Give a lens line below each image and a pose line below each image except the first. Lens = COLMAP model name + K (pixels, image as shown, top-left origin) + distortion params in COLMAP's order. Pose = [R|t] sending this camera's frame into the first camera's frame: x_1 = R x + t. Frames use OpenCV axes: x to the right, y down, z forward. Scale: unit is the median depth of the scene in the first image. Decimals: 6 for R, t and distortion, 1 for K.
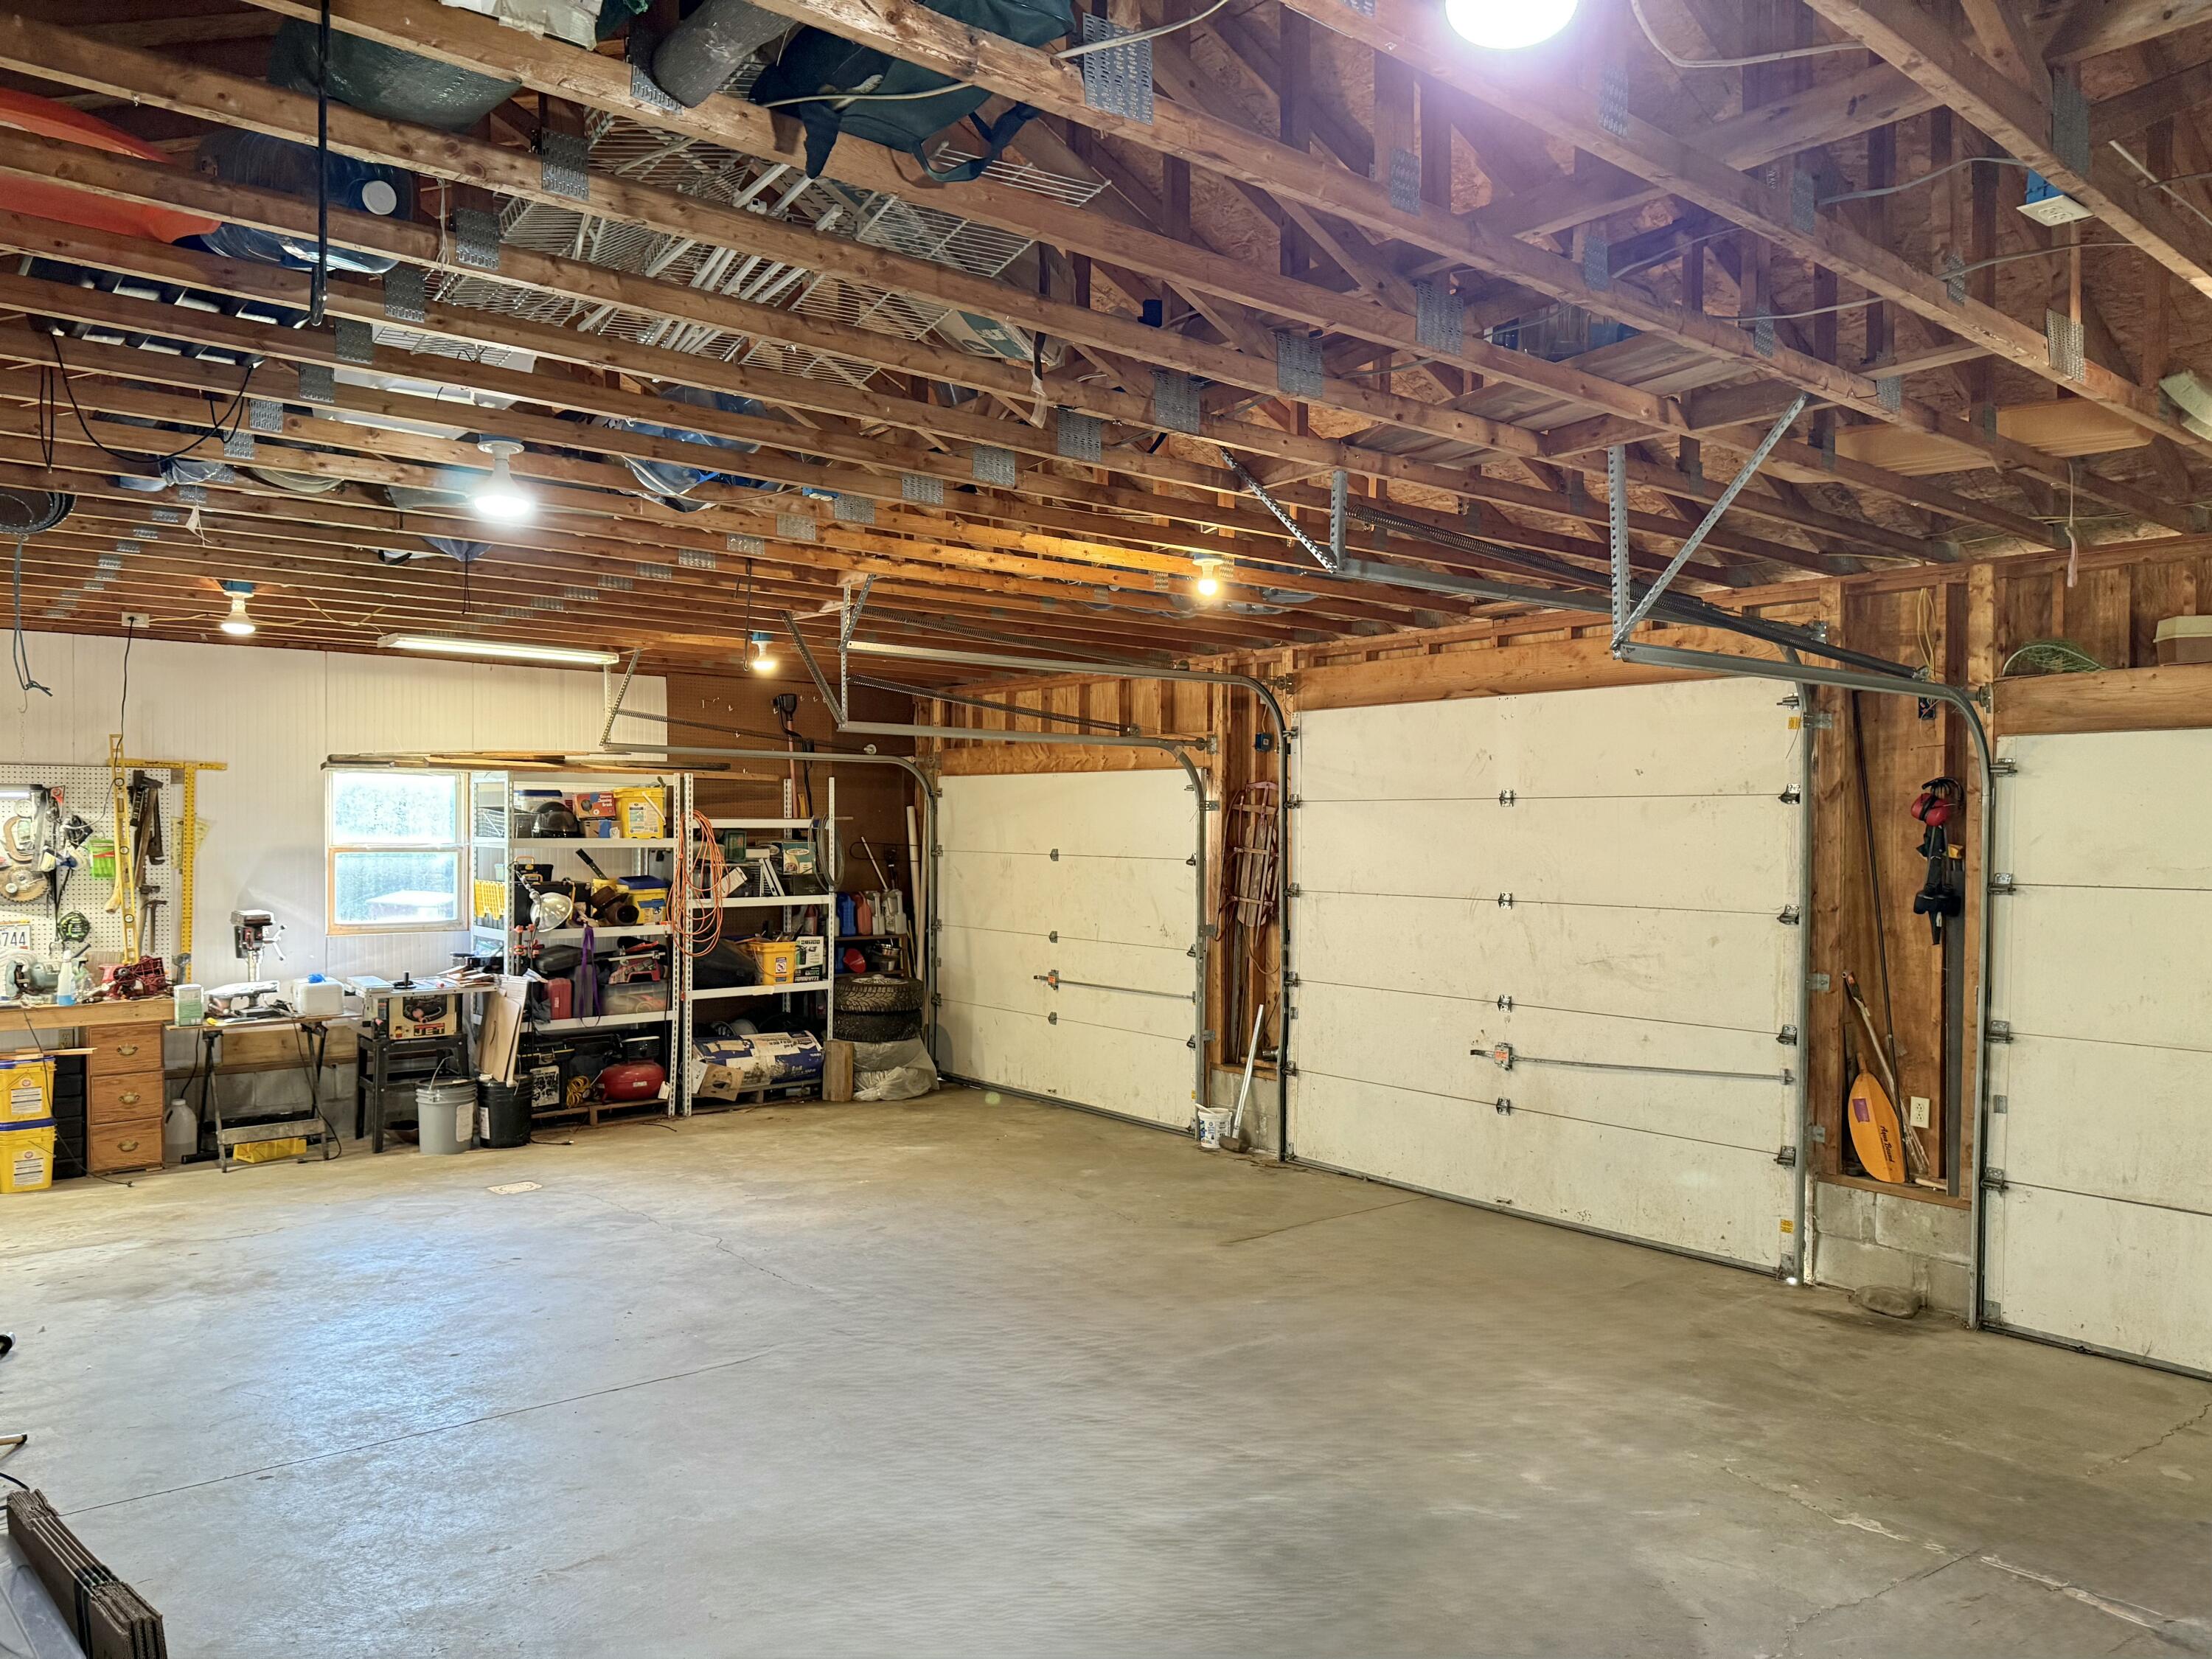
lens RADIAL K [[1558.7, 0, 1127.8], [0, 1558.7, 824.5], [0, 0, 1]] dist [0.005927, -0.013685]
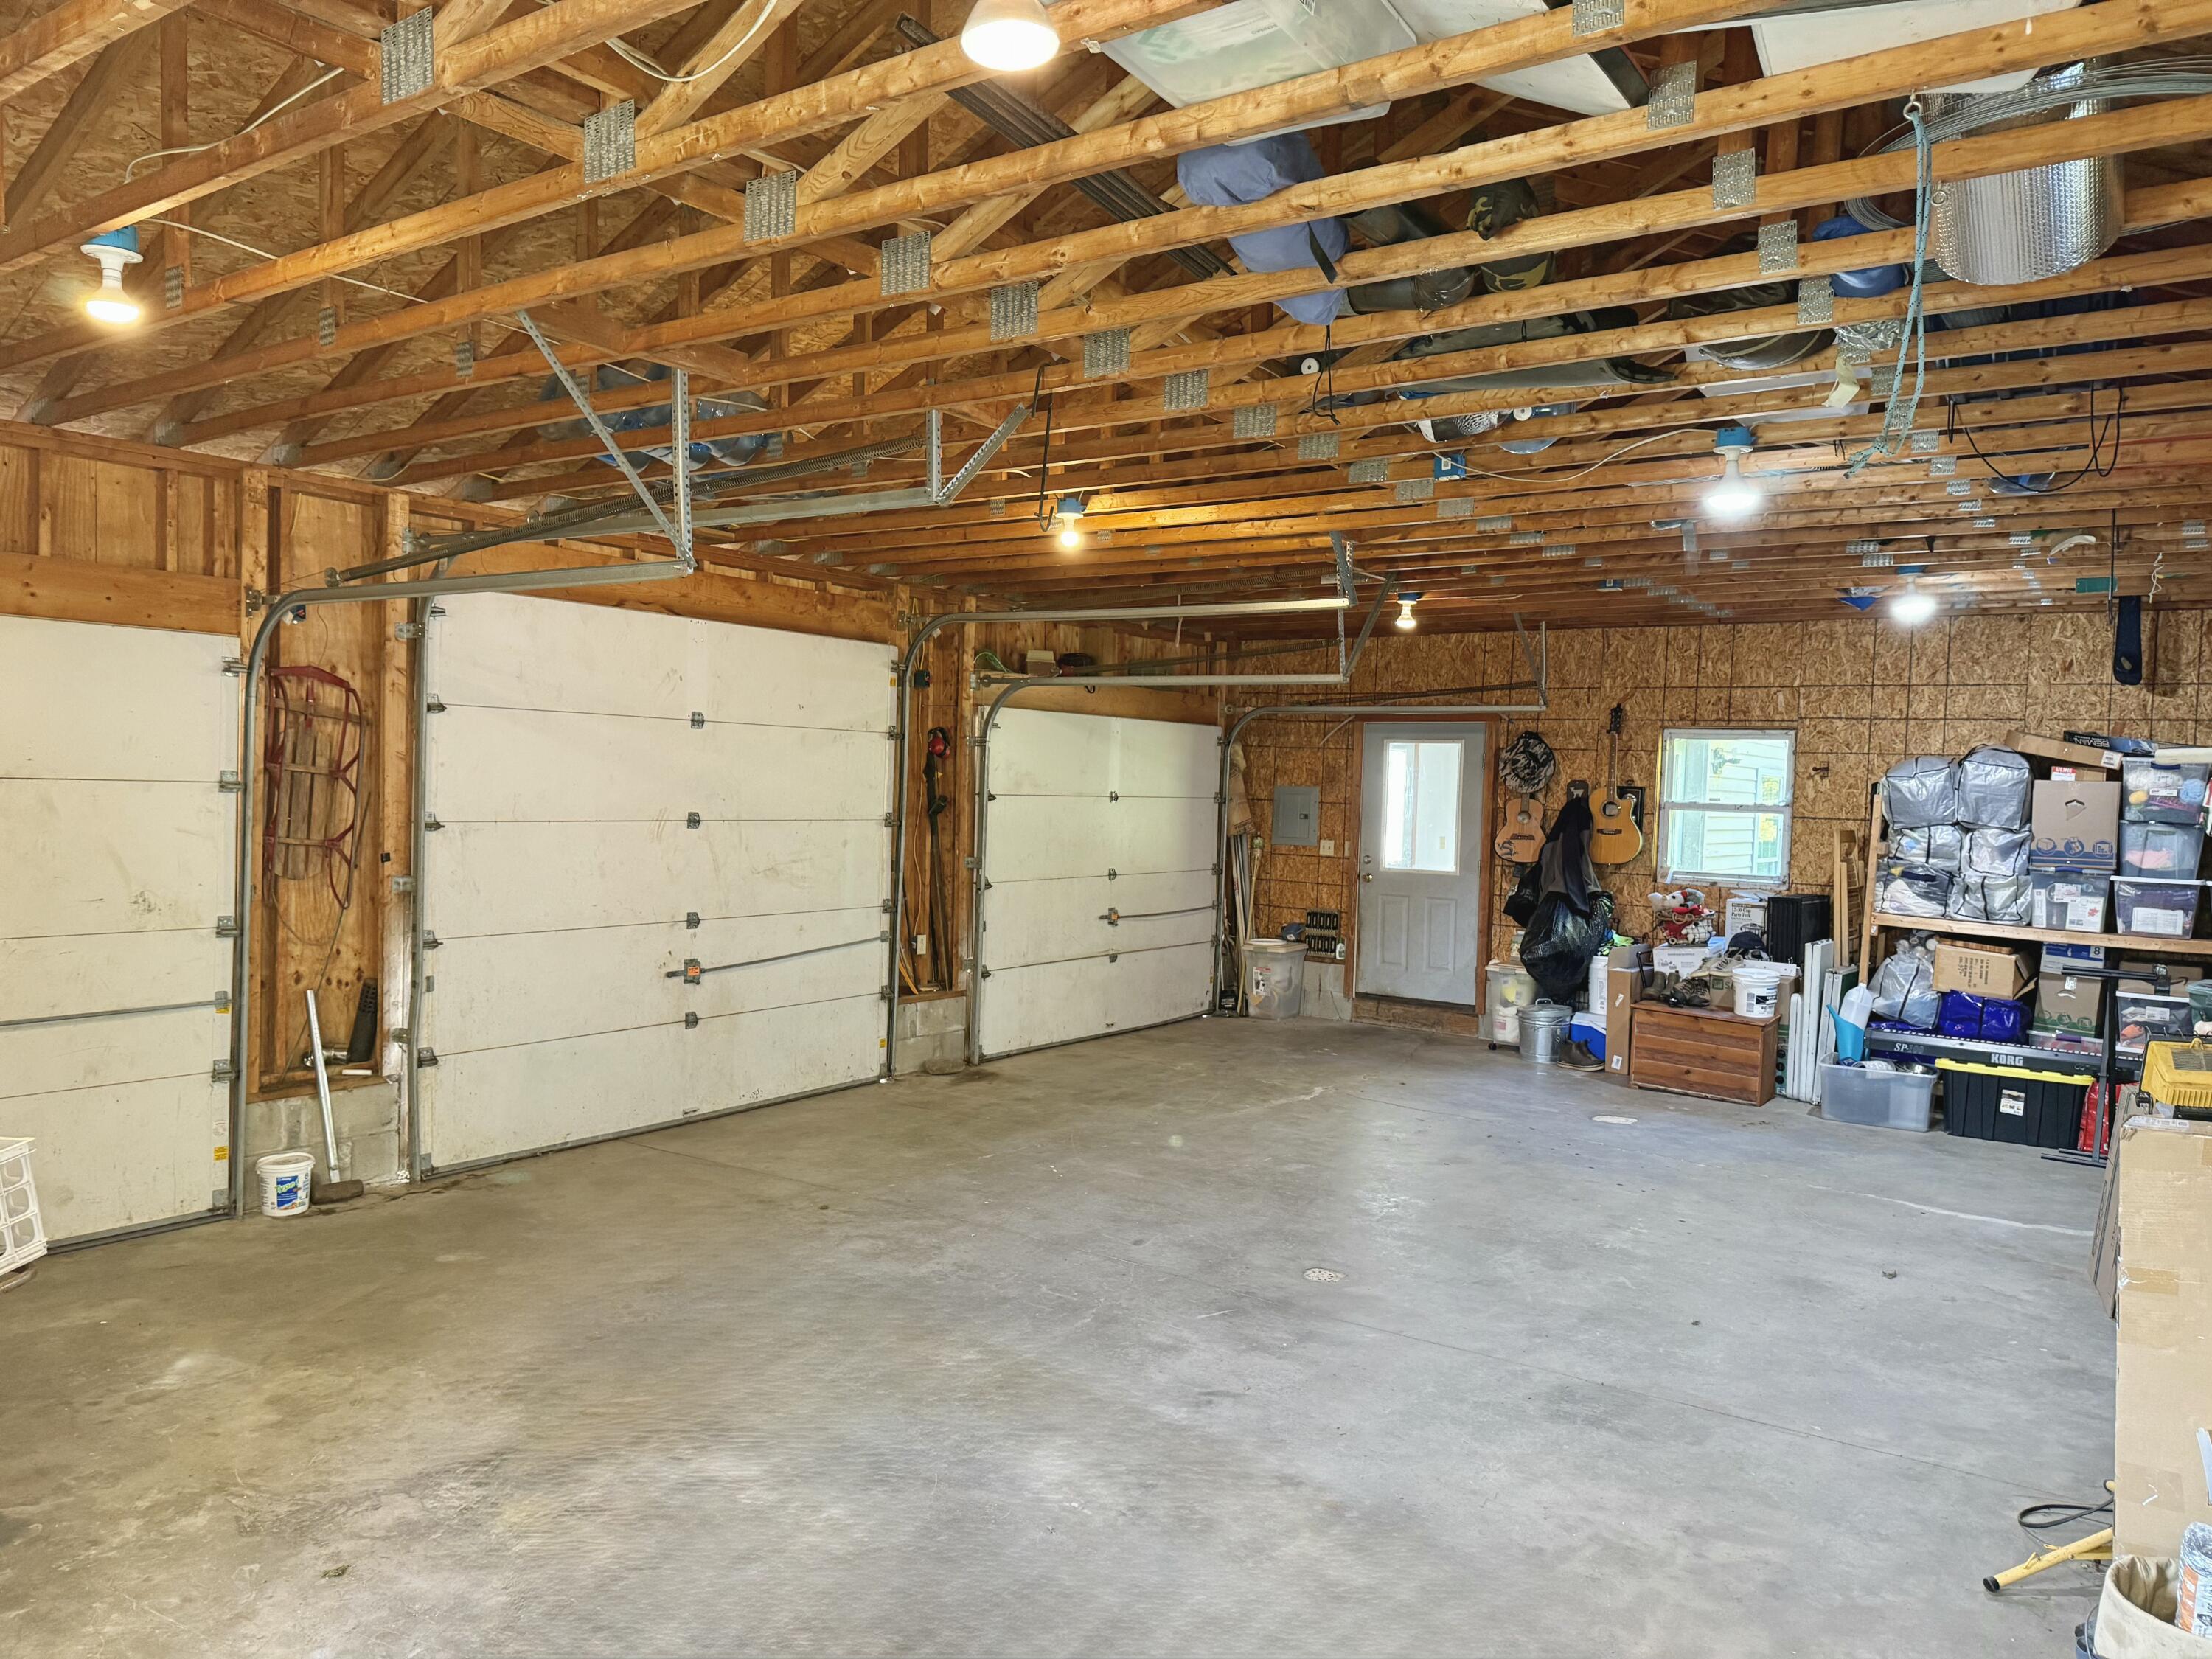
lens RADIAL K [[1558.7, 0, 1123.4], [0, 1558.7, 839.9], [0, 0, 1]] dist [0.005927, -0.013685]
pose [[-0.280281, -0.052426, 0.958485, -0.867099], [-0.031522, 0.998472, 0.045395, 0.006650], [-0.959400, -0.017490, -0.281505, 1.077369]]
